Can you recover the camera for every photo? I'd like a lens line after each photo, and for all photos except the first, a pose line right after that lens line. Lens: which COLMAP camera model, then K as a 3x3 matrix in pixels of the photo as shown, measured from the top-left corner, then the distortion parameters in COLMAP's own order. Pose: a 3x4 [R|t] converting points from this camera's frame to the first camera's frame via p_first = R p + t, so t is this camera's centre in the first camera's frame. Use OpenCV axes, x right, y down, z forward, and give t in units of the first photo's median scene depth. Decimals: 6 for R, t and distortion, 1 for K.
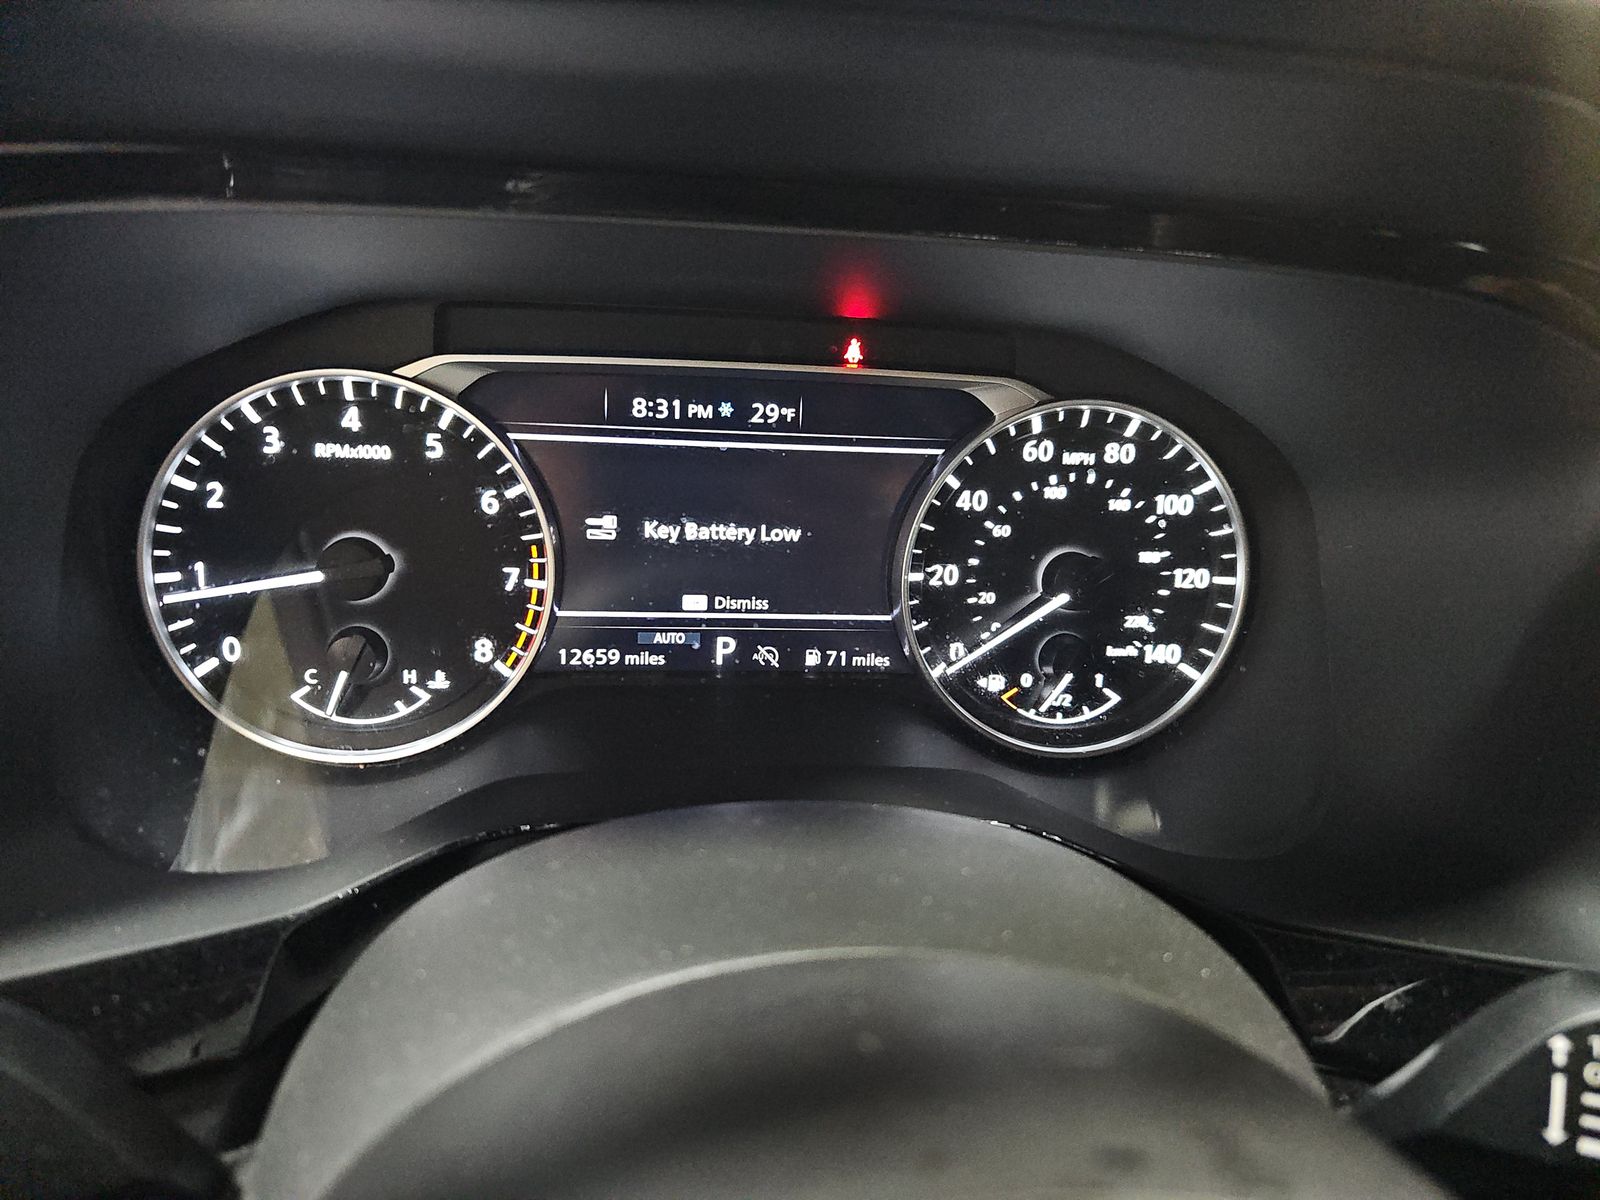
lens RADIAL K [[1081.8, 0, 800.0], [0, 1081.8, 600.0], [0, 0, 1]] dist [-0.011962, -0.005872]
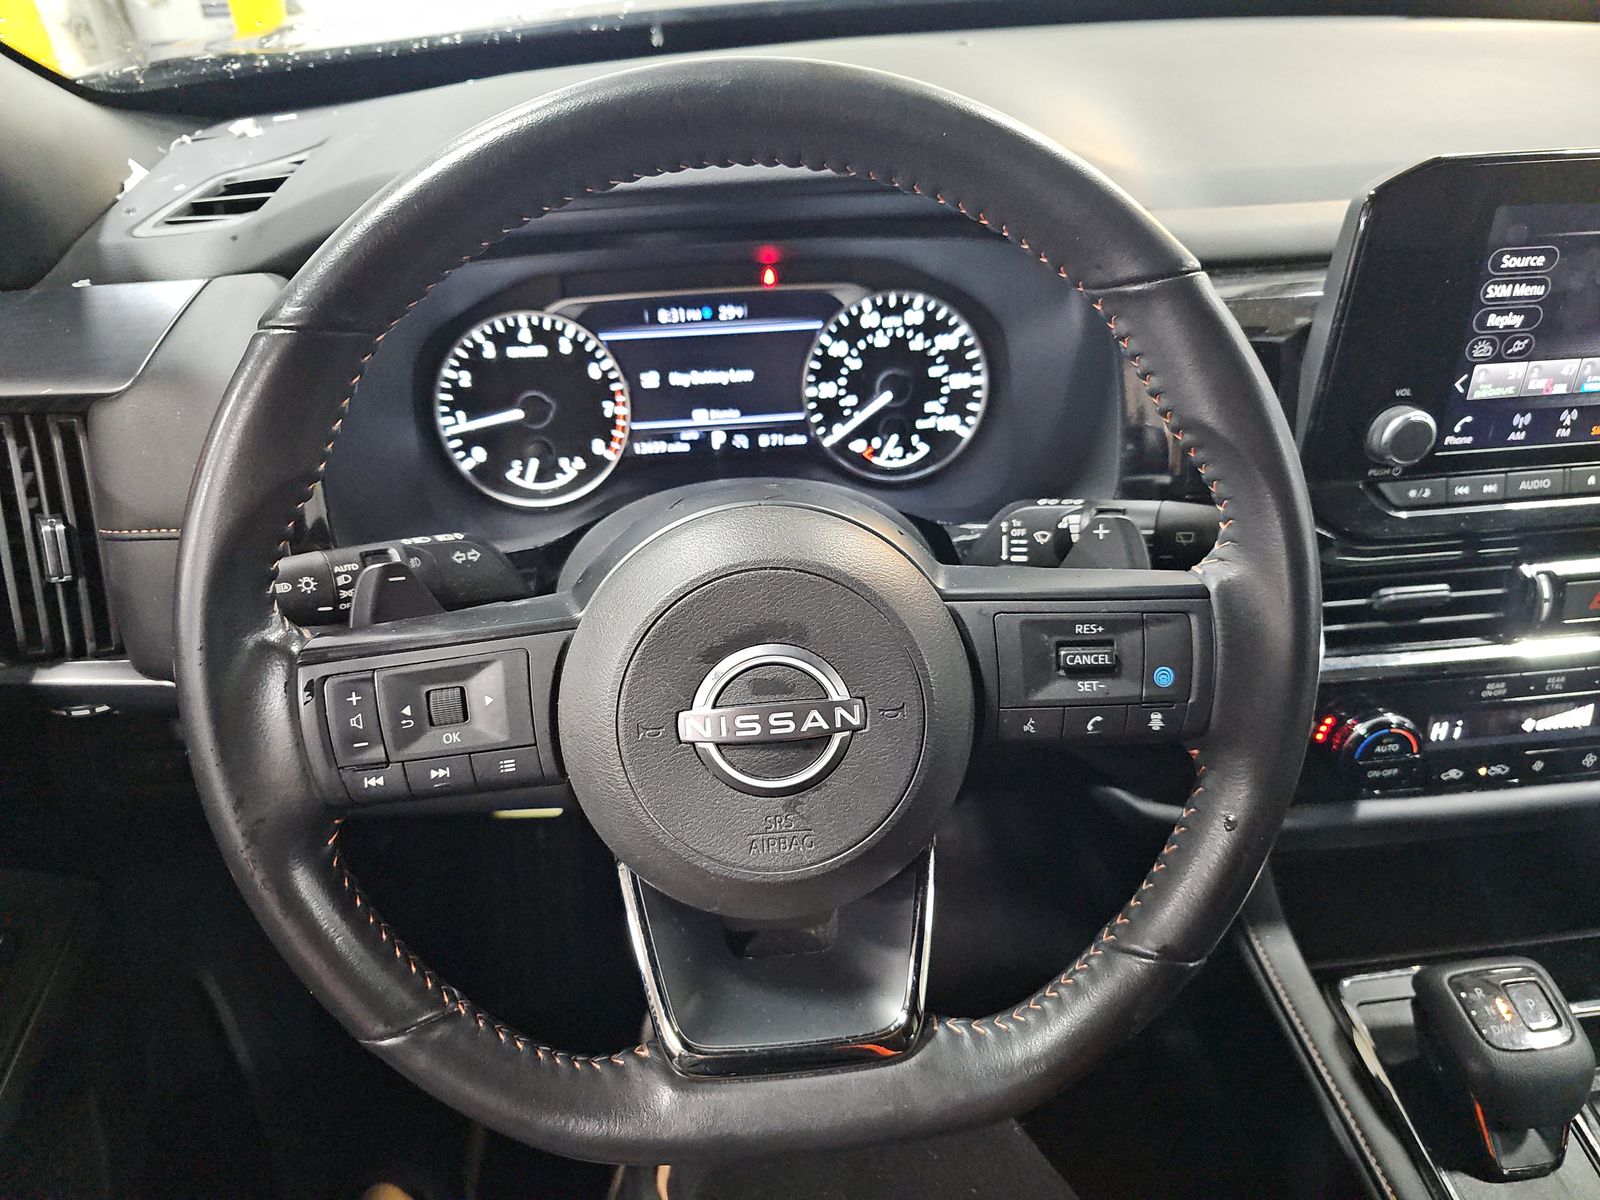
lens RADIAL K [[1081.8, 0, 800.0], [0, 1081.8, 600.0], [0, 0, 1]] dist [-0.011962, -0.005872]
pose [[0.996464, -0.079962, -0.025788, 0.105522], [0.082682, 0.987800, 0.131965, 0.089338], [0.014921, -0.133630, 0.990919, -0.971714]]
